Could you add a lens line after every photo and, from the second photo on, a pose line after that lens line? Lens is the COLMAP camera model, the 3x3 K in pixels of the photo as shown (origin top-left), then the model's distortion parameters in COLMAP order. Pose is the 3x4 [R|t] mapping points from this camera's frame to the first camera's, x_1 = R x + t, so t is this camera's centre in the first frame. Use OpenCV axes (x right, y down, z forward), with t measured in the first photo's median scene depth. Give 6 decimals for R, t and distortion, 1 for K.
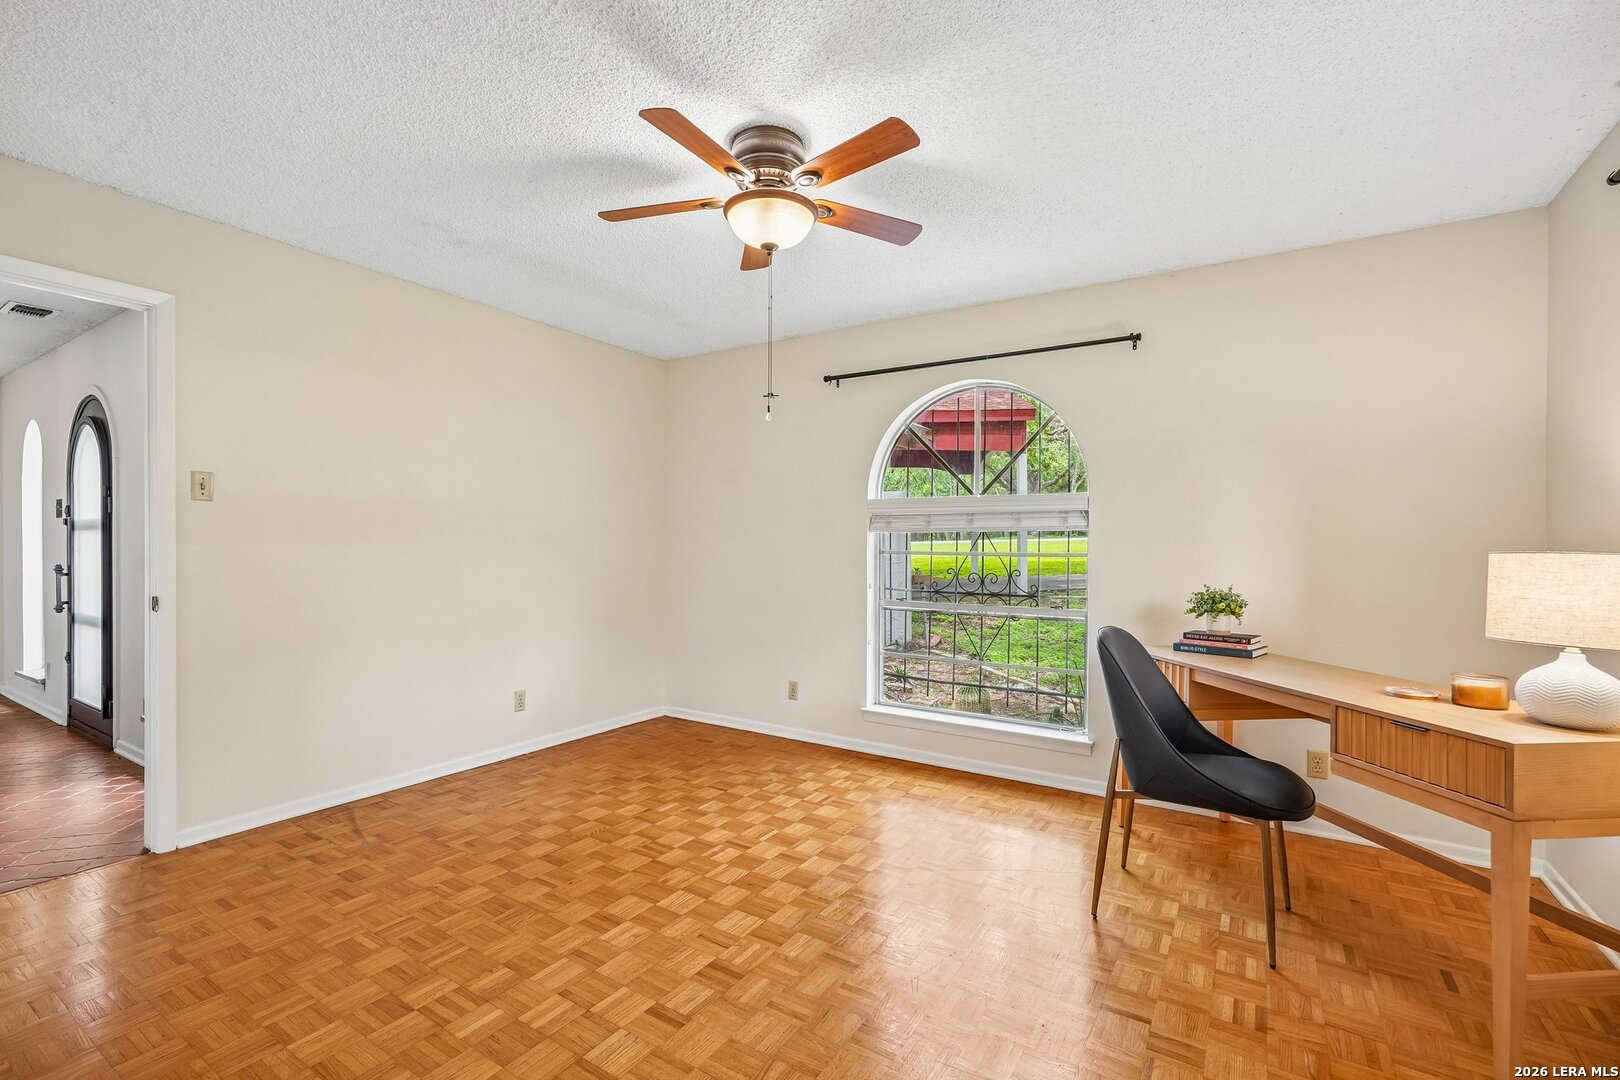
lens RADIAL K [[725.3, 0, 805.5], [0, 725.3, 544.8], [0, 0, 1]] dist [-0.008700, 0.002445]
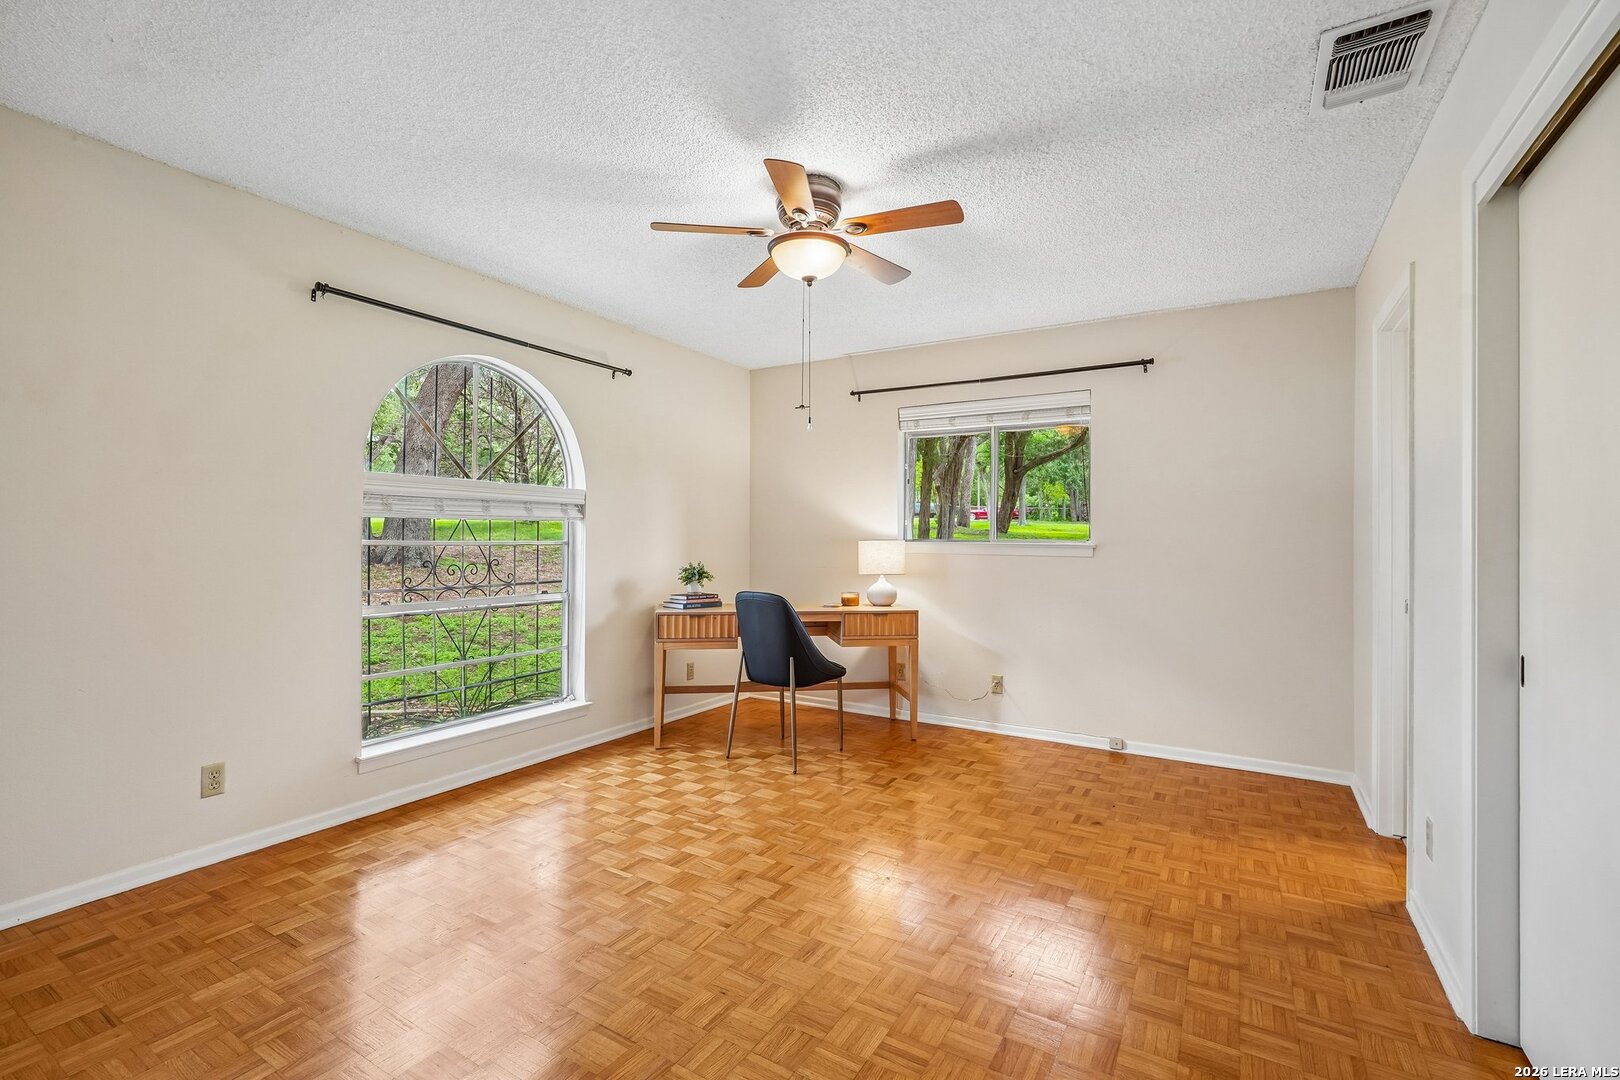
lens RADIAL K [[725.3, 0, 793.4], [0, 725.3, 531.7], [0, 0, 1]] dist [-0.008700, 0.002445]
pose [[-0.022190, -0.001476, 0.999753, -0.918111], [-0.007984, 0.999967, 0.001299, -0.009780], [-0.999722, -0.007953, -0.022201, 0.810705]]
